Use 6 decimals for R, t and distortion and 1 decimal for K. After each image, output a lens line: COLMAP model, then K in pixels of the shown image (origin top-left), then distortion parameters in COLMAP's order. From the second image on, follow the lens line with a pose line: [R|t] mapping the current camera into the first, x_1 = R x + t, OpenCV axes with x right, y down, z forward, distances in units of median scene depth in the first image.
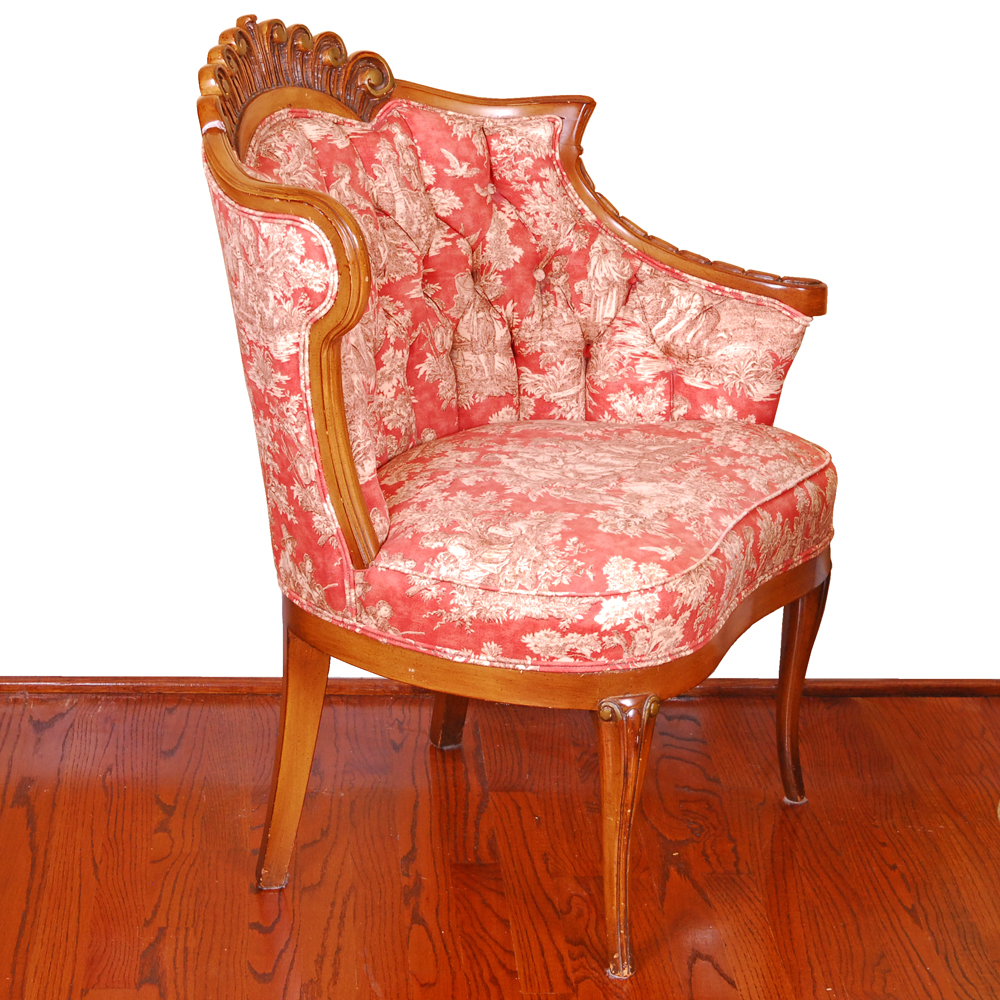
lens RADIAL K [[3204.2, 0, 500.6], [0, 3204.2, 577.2], [0, 0, 1]] dist [0.028992, 0.858282]
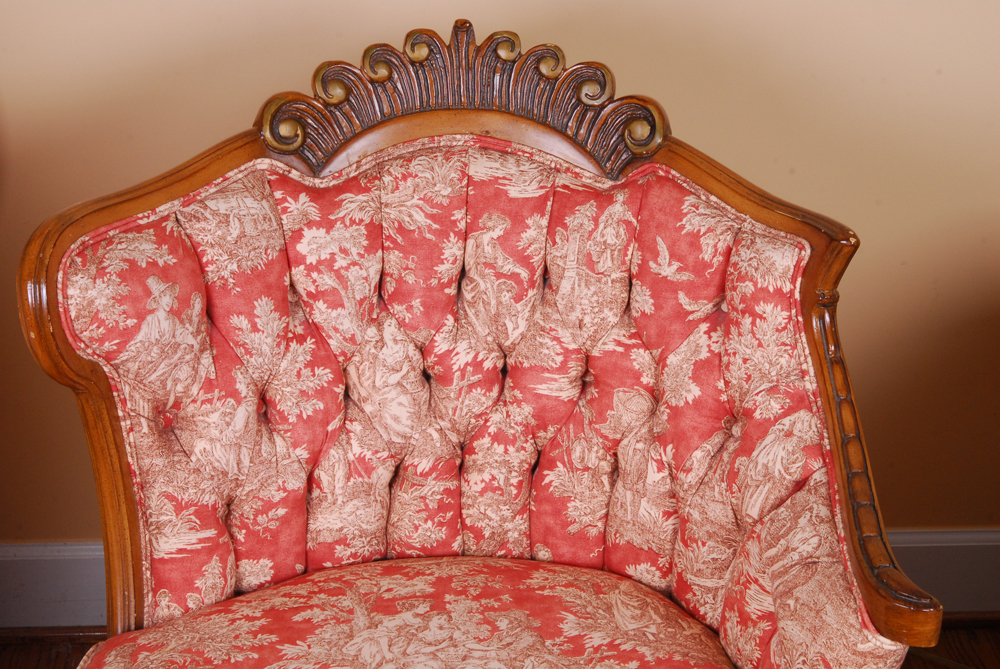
lens RADIAL K [[1998.0, 0, 495.6], [0, 1998.0, 370.1], [0, 0, 1]] dist [0.030209, 0.250878]
pose [[0.450192, 0.355359, -0.819174, 0.392255], [-0.288525, 0.926079, 0.243171, -0.216778], [0.845033, 0.126879, 0.519444, 0.724764]]
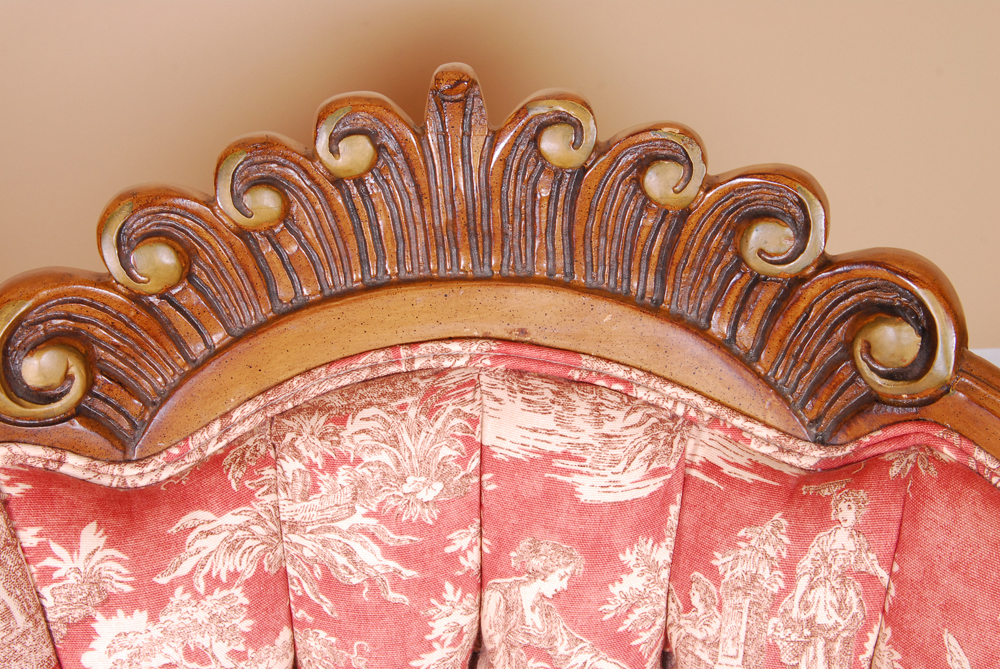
lens RADIAL K [[1662.0, 0, 497.2], [0, 1662.0, 367.0], [0, 0, 1]] dist [-0.005258, 0.001130]
pose [[0.436451, 0.527845, -0.728622, 0.072401], [-0.244915, 0.848944, 0.468306, -0.229373], [0.865752, -0.025942, 0.499800, 0.893748]]
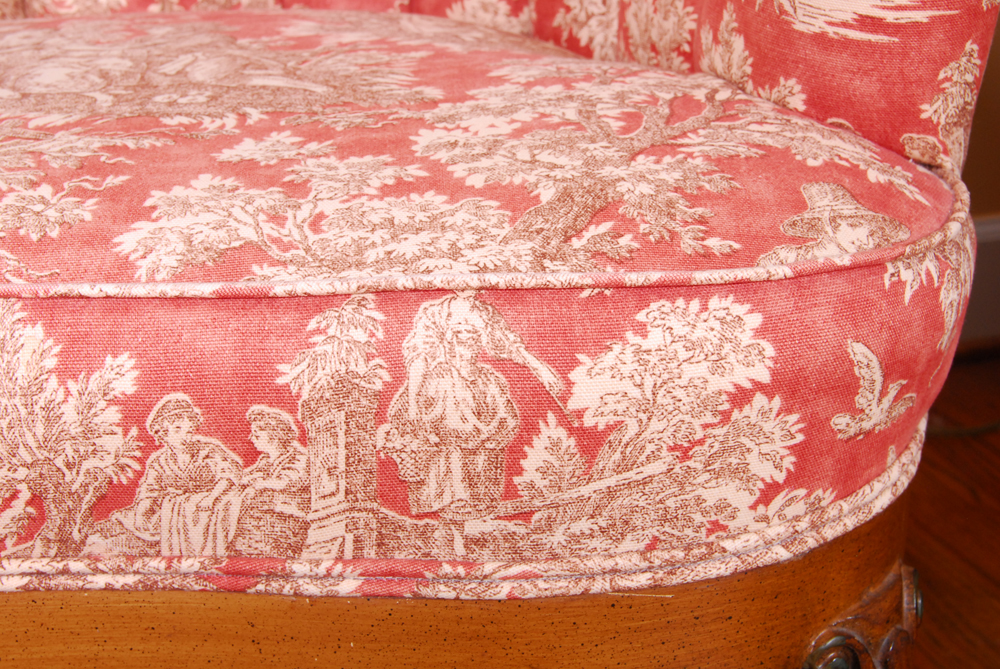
lens RADIAL K [[1555.0, 0, 495.8], [0, 1555.0, 386.6], [0, 0, 1]] dist [-0.052486, -0.044366]
pose [[0.454993, 0.299049, -0.838779, 0.197529], [-0.232265, 0.949174, 0.212416, -0.049158], [0.859671, 0.098172, 0.501327, 0.935032]]
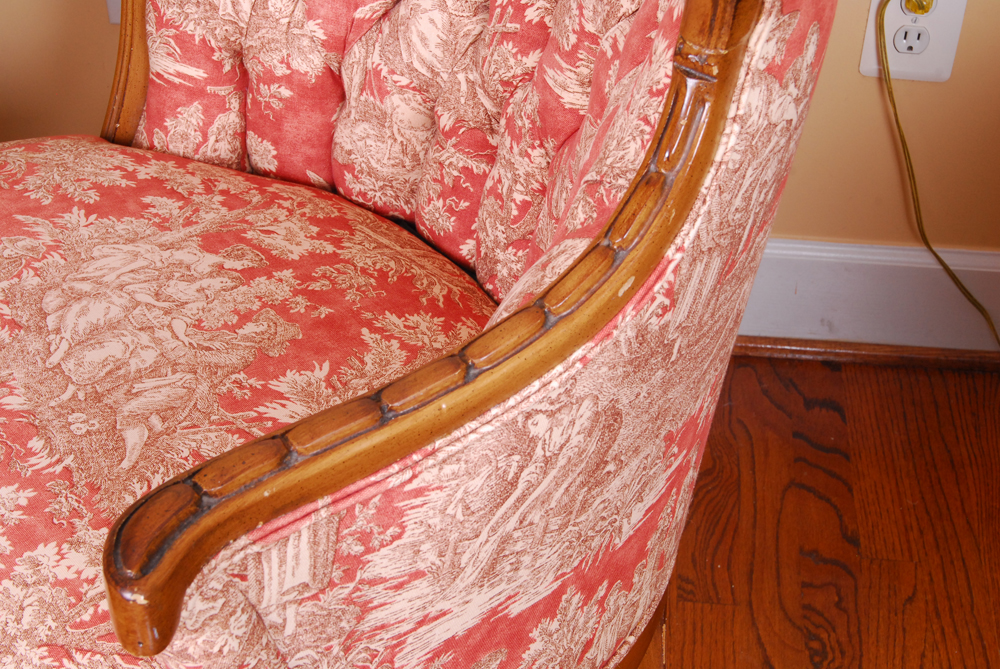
lens RADIAL K [[1662.0, 0, 497.2], [0, 1662.0, 367.0], [0, 0, 1]] dist [-0.005258, 0.001130]
pose [[-0.524325, 0.475617, -0.706309, 0.197654], [-0.293313, 0.677828, 0.674178, -0.241486], [0.799407, 0.560657, -0.215897, 1.087030]]
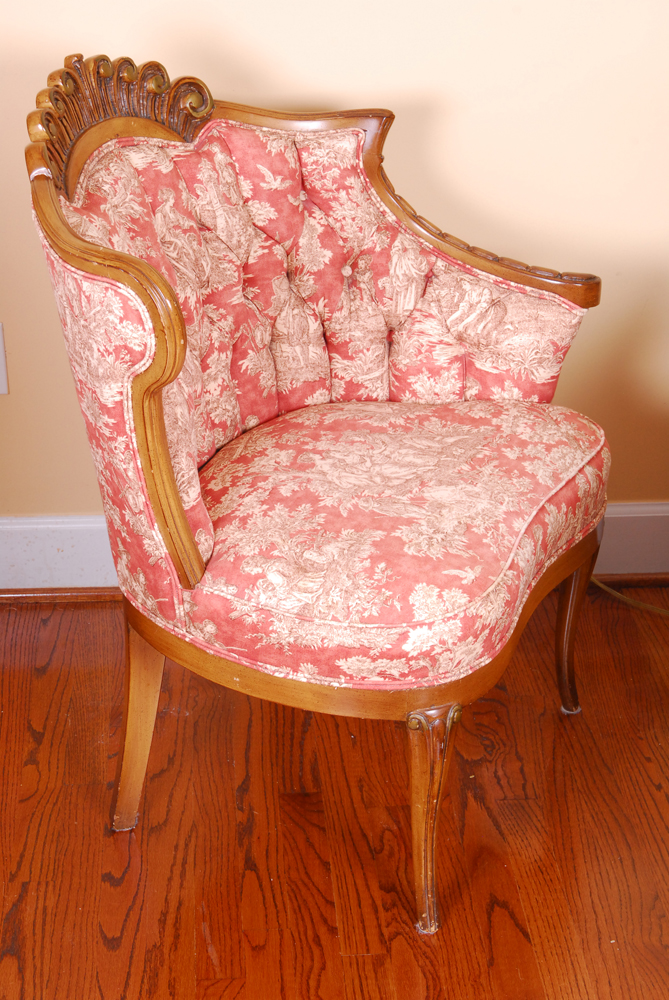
lens RADIAL K [[1998.0, 0, 353.0], [0, 1998.0, 533.5], [0, 0, 1]] dist [0.030209, 0.250878]
pose [[0.999794, -0.018046, 0.009236, 0.006244], [0.016518, 0.989303, 0.144935, -0.109137], [-0.011753, -0.144753, 0.989398, 0.297321]]
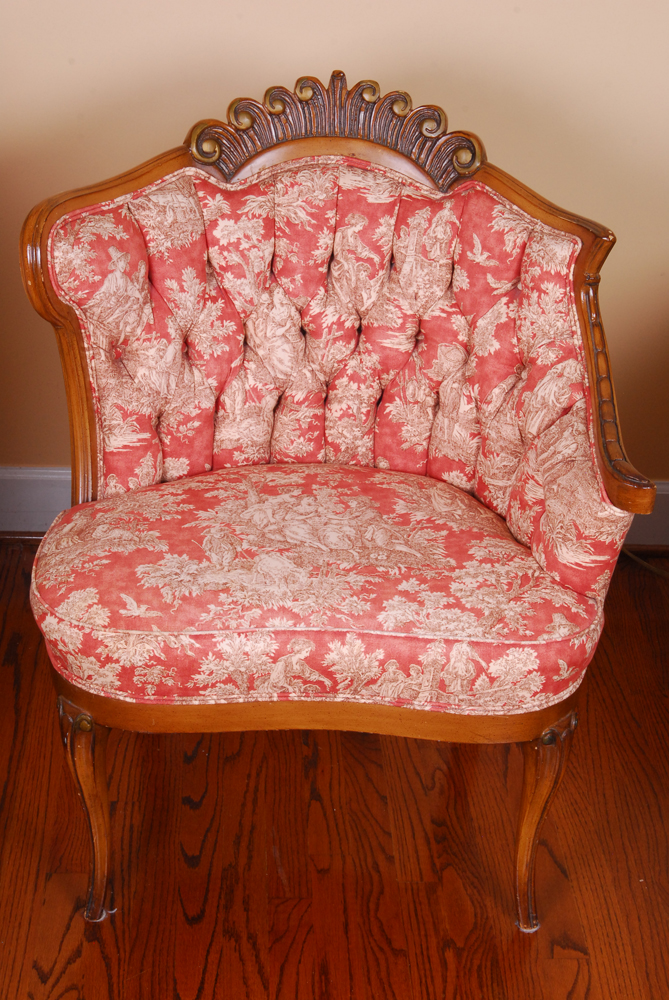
lens RADIAL K [[1787.7, 0, 348.1], [0, 1787.7, 531.7], [0, 0, 1]] dist [0.017805, 0.022057]
pose [[0.441416, 0.423090, -0.791295, 0.506852], [-0.321192, 0.897929, 0.300931, -0.217782], [0.837847, 0.121322, 0.532253, 0.658896]]
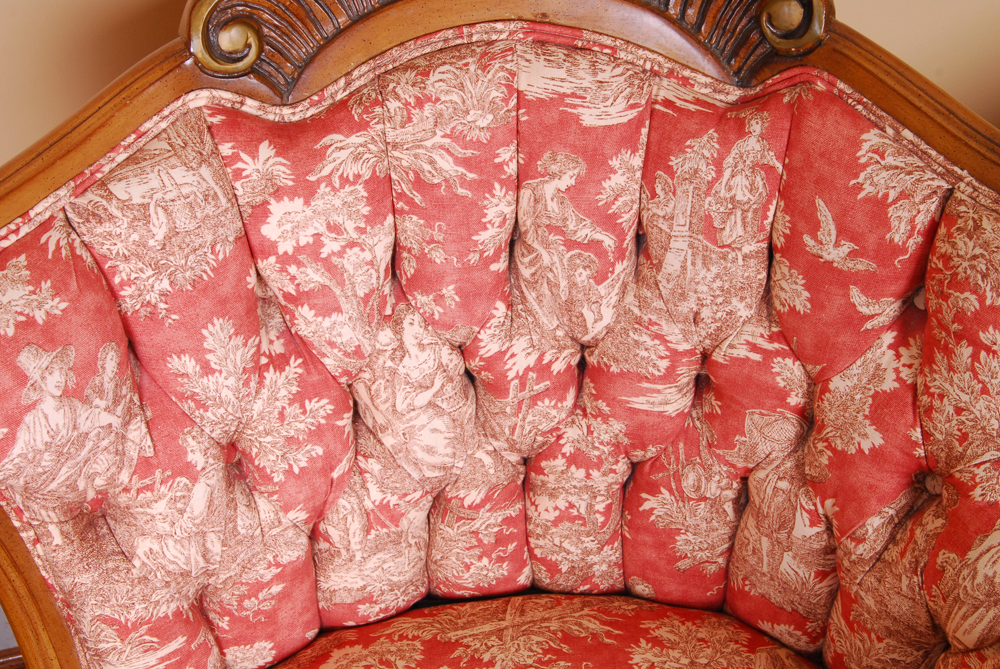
lens RADIAL K [[1576.7, 0, 500.8], [0, 1576.7, 361.3], [0, 0, 1]] dist [-0.003063, 0.002801]
pose [[0.449424, 0.587114, -0.673287, 0.147261], [-0.239420, 0.805282, 0.542401, -0.242209], [0.860637, -0.082570, 0.502481, 0.843764]]
